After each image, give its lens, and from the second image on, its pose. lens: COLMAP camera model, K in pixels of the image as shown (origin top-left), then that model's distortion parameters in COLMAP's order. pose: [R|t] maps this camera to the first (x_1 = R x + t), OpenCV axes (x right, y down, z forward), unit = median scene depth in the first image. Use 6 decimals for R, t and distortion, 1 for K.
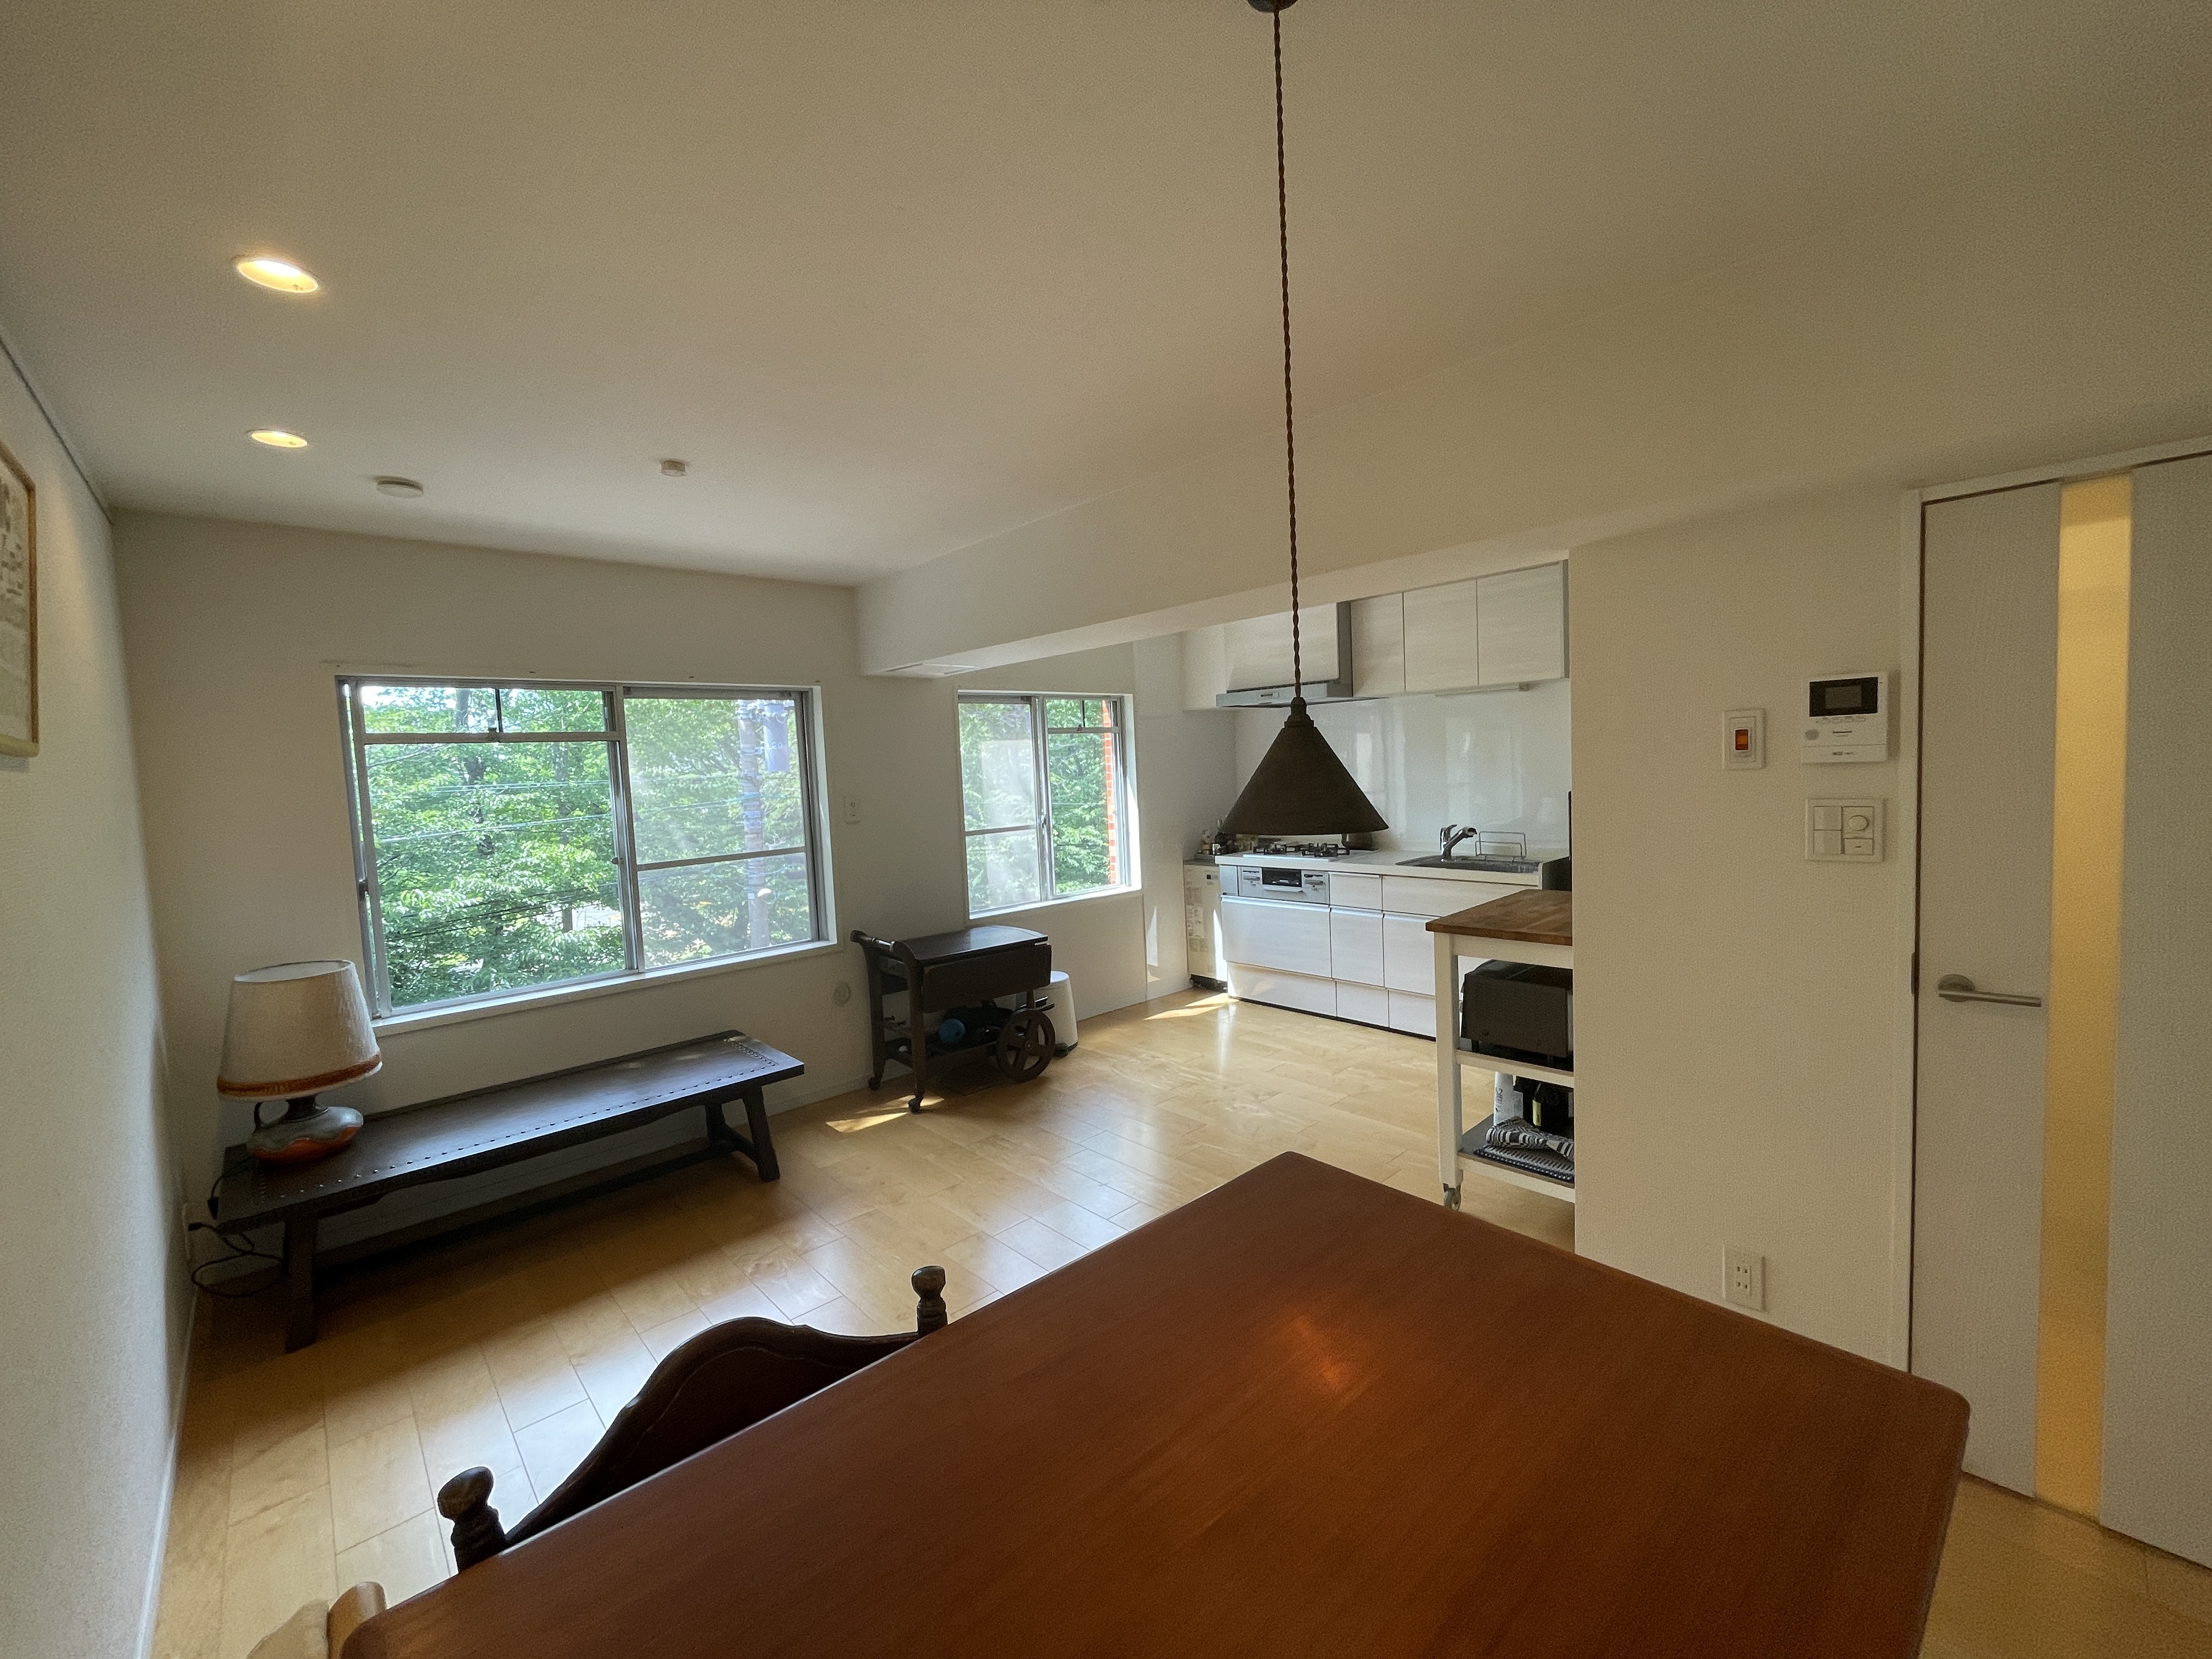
lens RADIAL K [[889.6, 0, 1100.9], [0, 889.6, 825.8], [0, 0, 1]] dist [-0.001526, -0.000096]
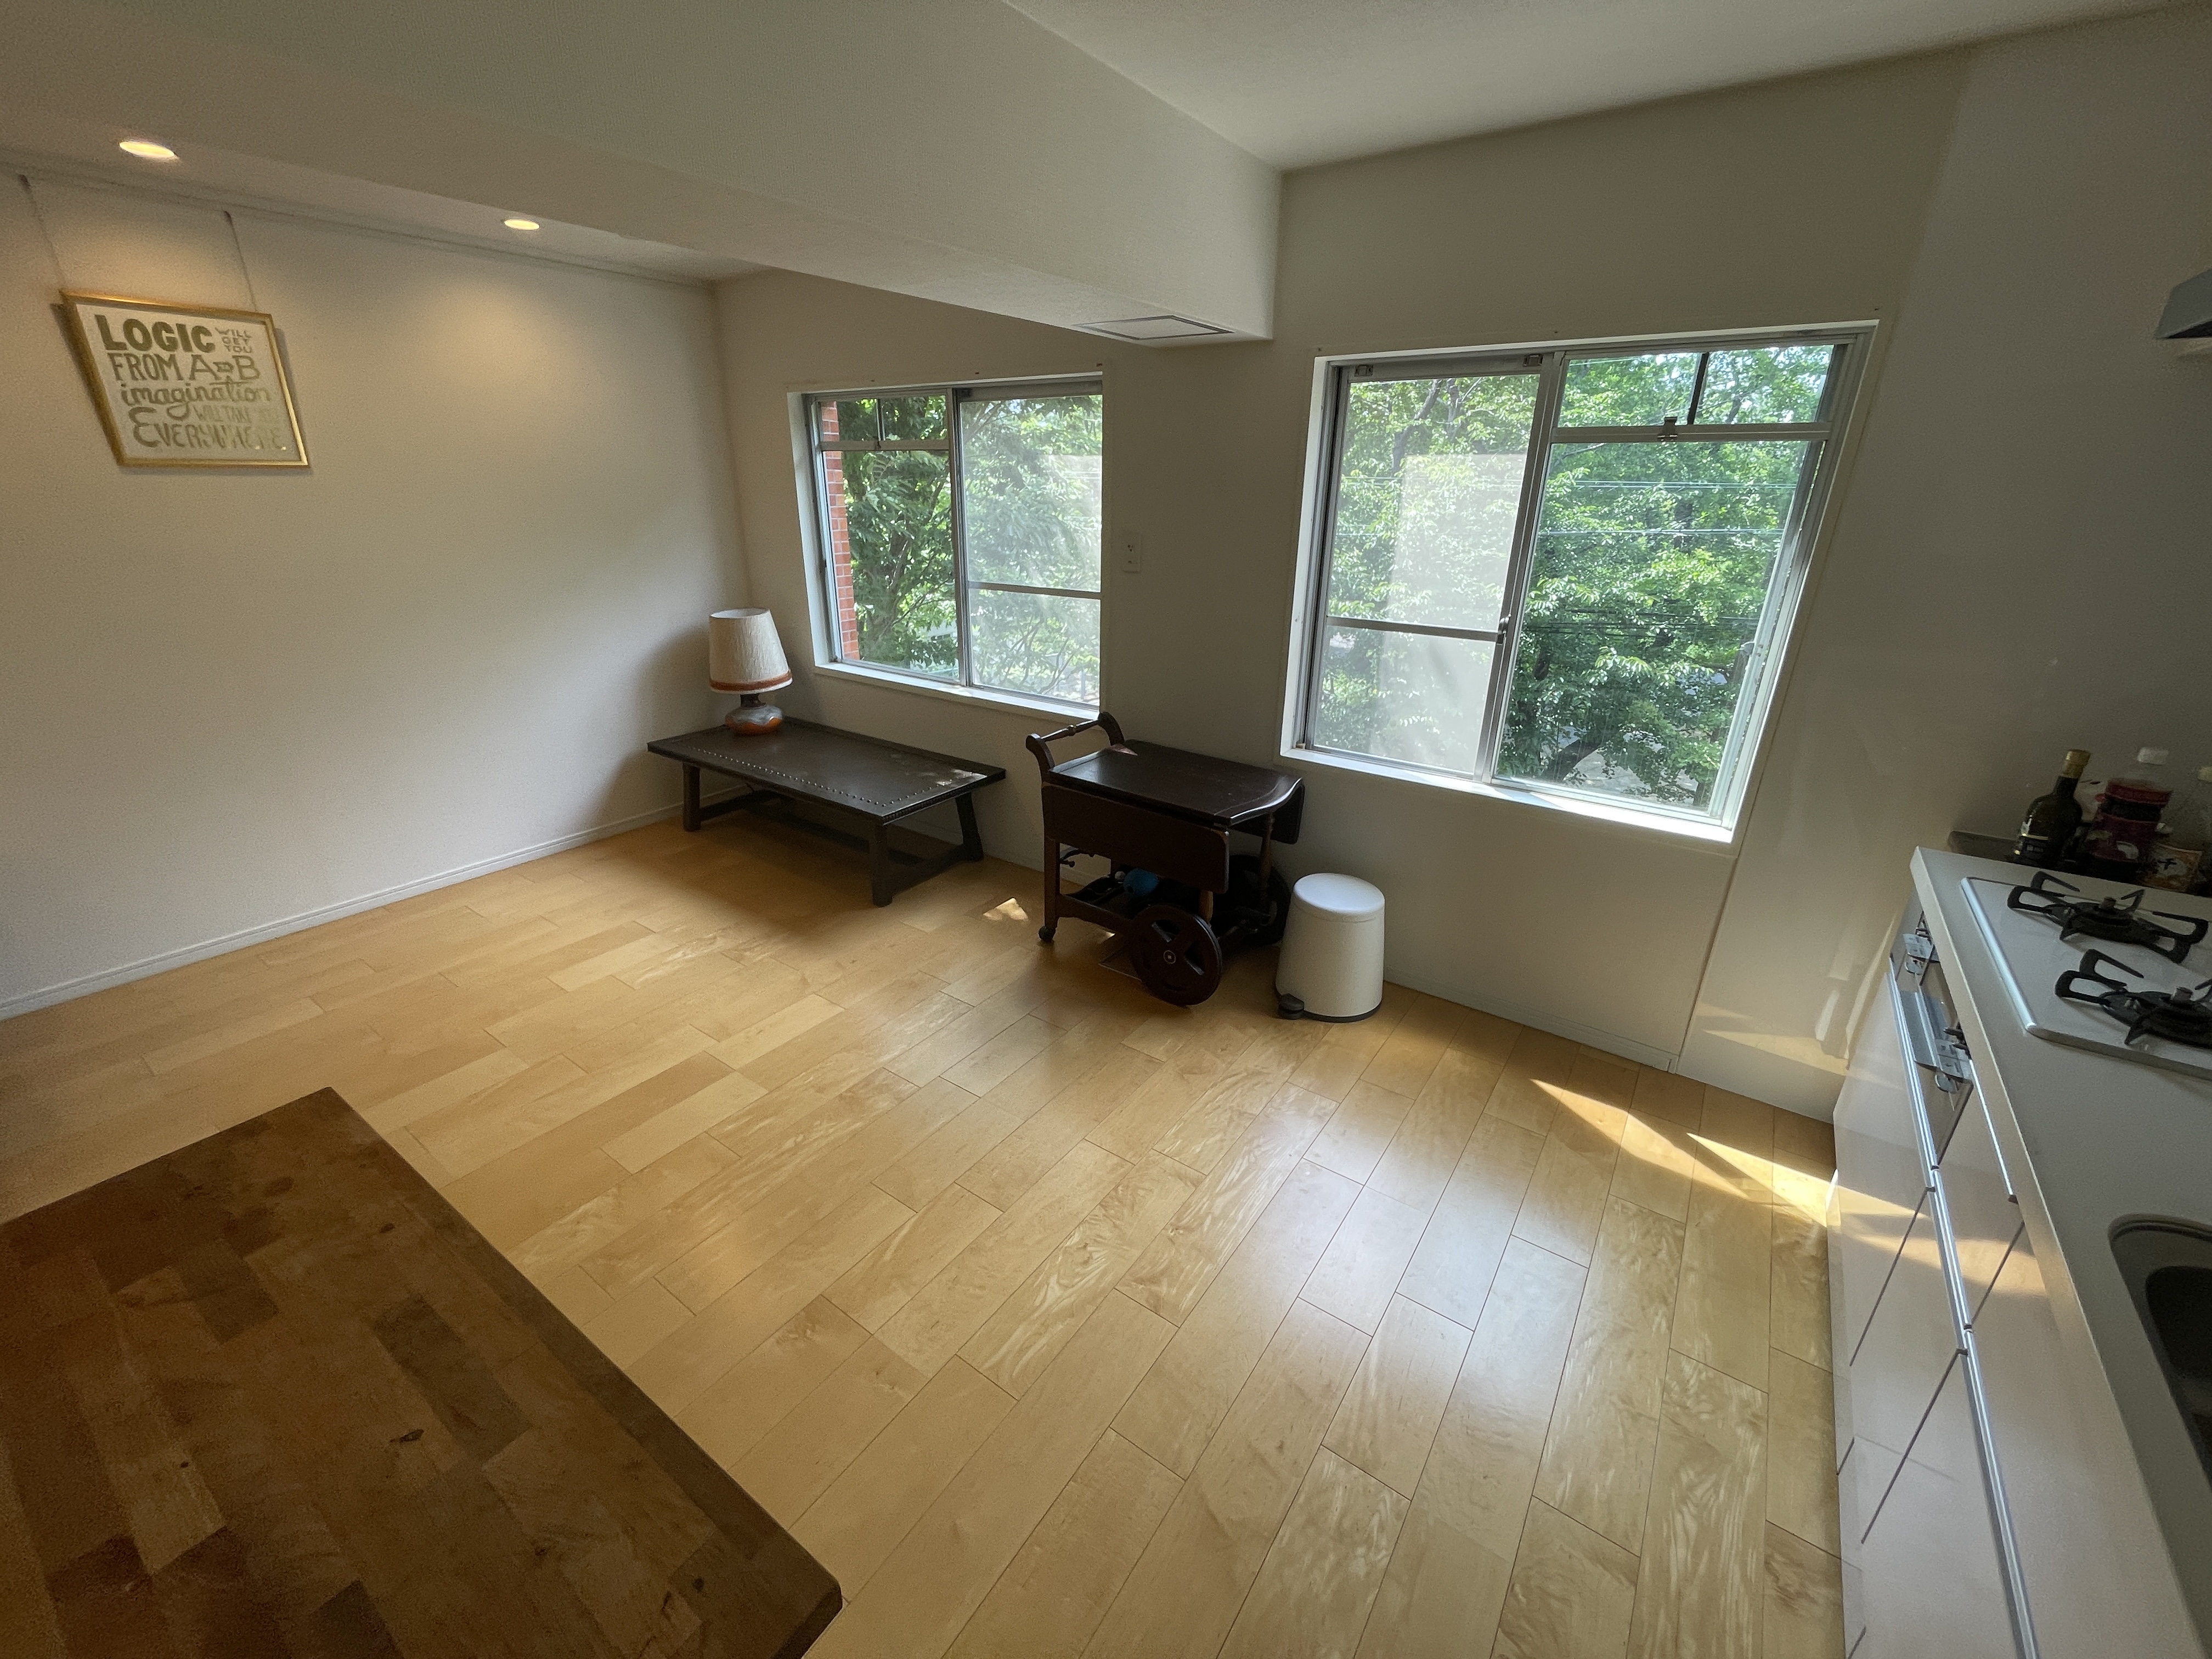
lens RADIAL K [[889.6, 0, 1105.8], [0, 889.6, 824.4], [0, 0, 1]] dist [-0.001526, -0.000096]
pose [[0.202523, 0.401112, -0.893361, 0.501572], [-0.086712, 0.916027, 0.391631, -0.107186], [0.975431, -0.001849, 0.220297, 0.876952]]
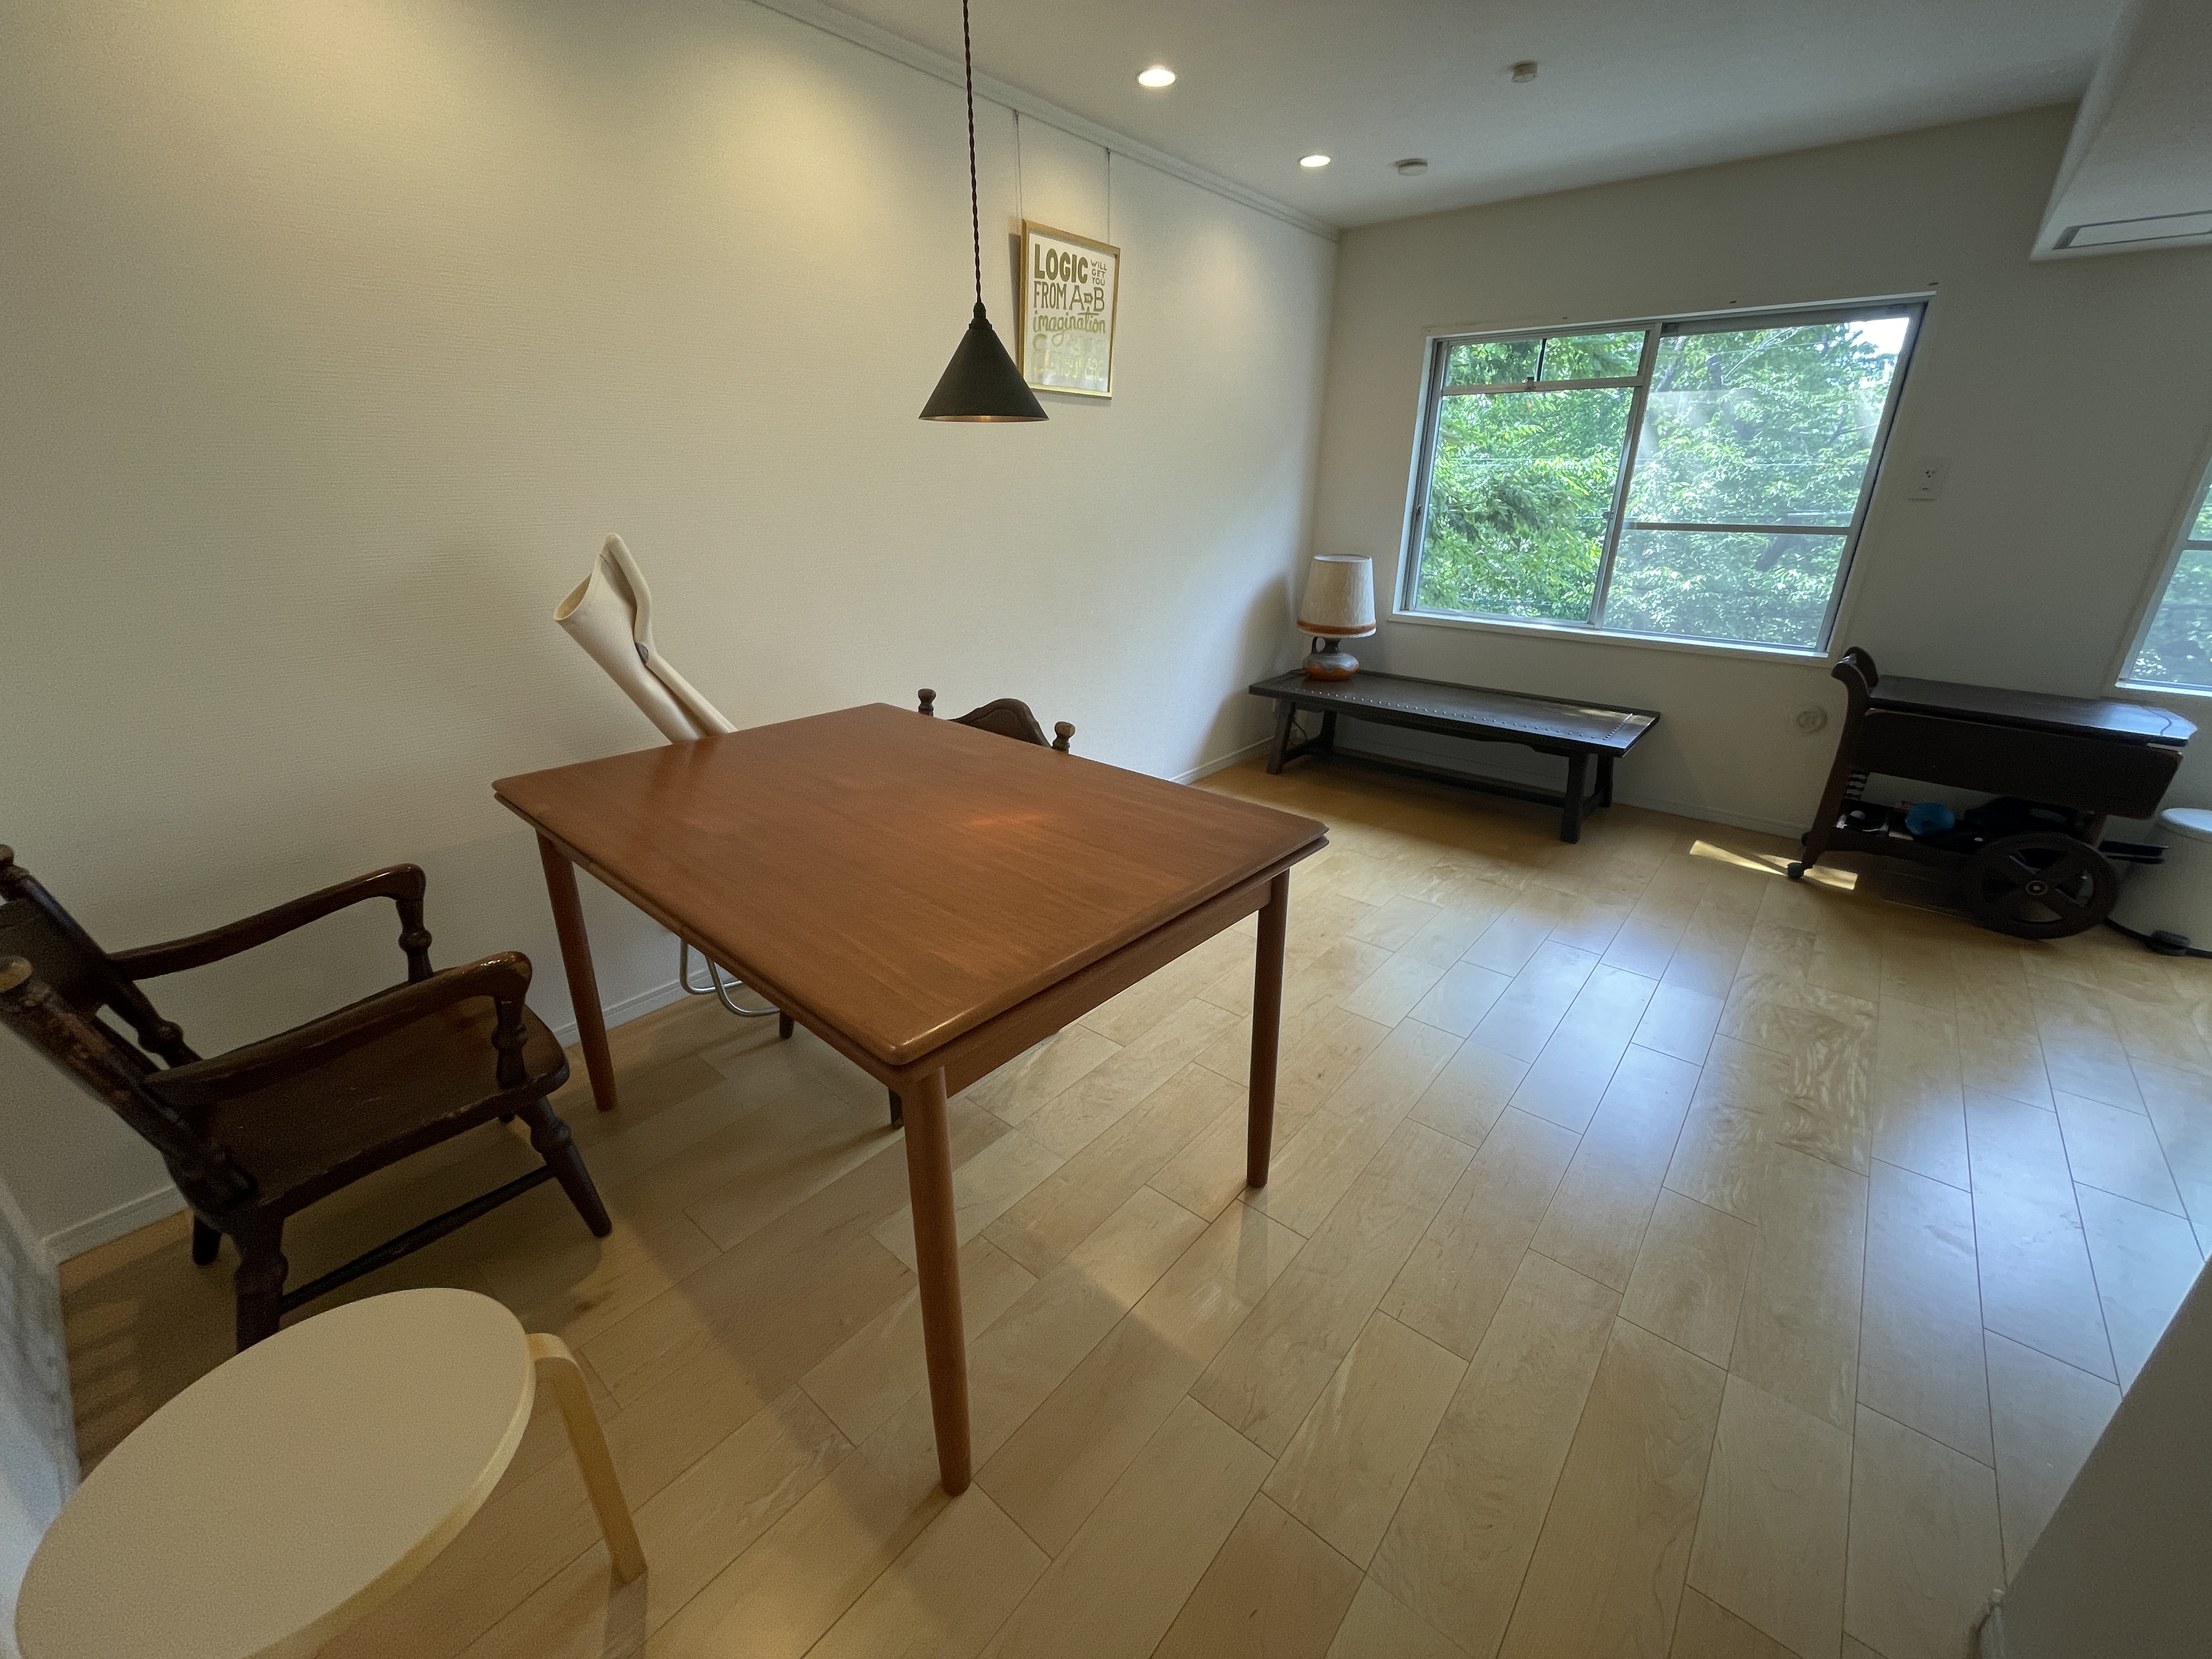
lens RADIAL K [[889.6, 0, 1109.4], [0, 889.6, 821.6], [0, 0, 1]] dist [-0.001526, -0.000096]
pose [[0.121707, 0.401125, -0.907902, 0.434855], [-0.079175, 0.915710, 0.393962, 0.004140], [0.989403, 0.023936, 0.143207, 0.266361]]
